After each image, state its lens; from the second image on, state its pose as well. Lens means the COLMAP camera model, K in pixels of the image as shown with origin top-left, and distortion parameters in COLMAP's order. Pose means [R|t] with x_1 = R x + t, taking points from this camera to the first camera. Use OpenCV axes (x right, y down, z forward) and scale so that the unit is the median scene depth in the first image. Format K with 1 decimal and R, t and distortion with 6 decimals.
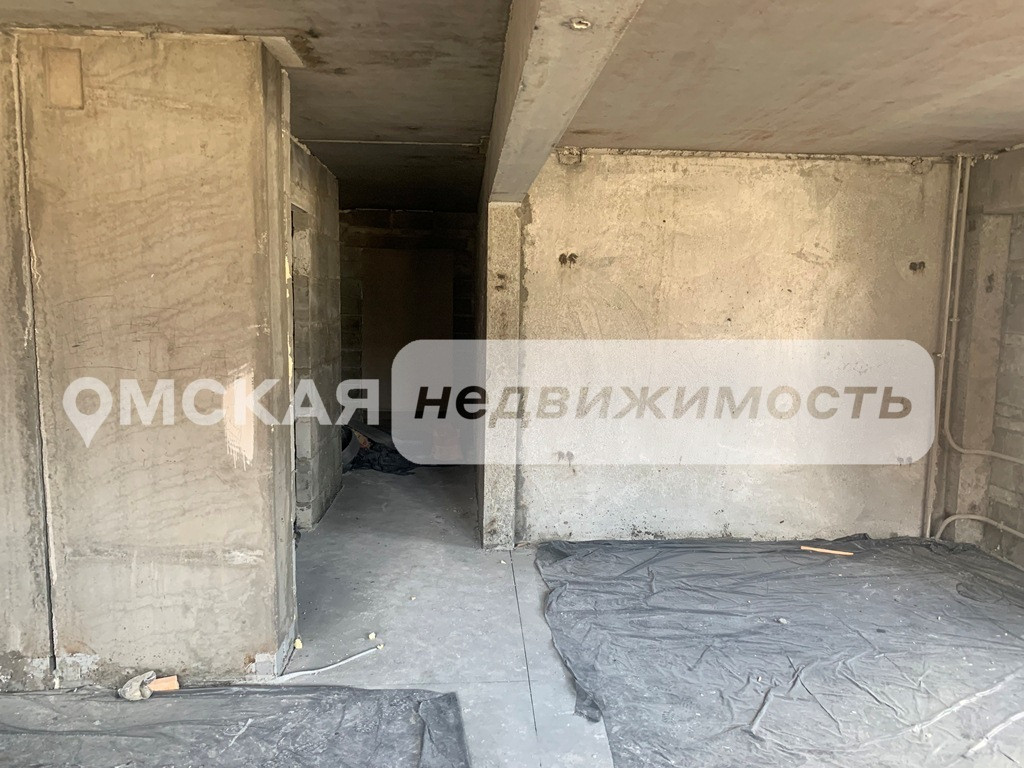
lens RADIAL K [[775.6, 0, 491.1], [0, 775.6, 409.0], [0, 0, 1]] dist [0.048778, -0.054750]
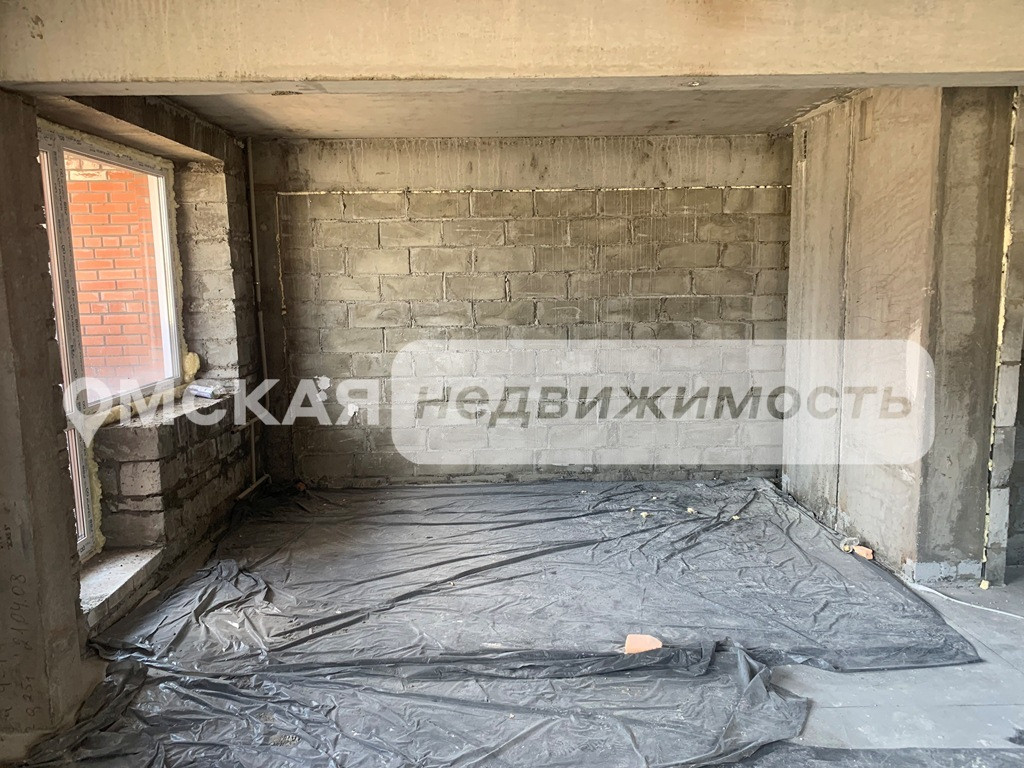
lens RADIAL K [[775.6, 0, 513.8], [0, 775.6, 401.3], [0, 0, 1]] dist [0.048778, -0.054750]
pose [[-0.031430, 0.150421, -0.988122, 0.939924], [-0.112502, 0.981796, 0.153036, -0.047813], [0.993154, 0.115976, -0.013936, 0.395217]]
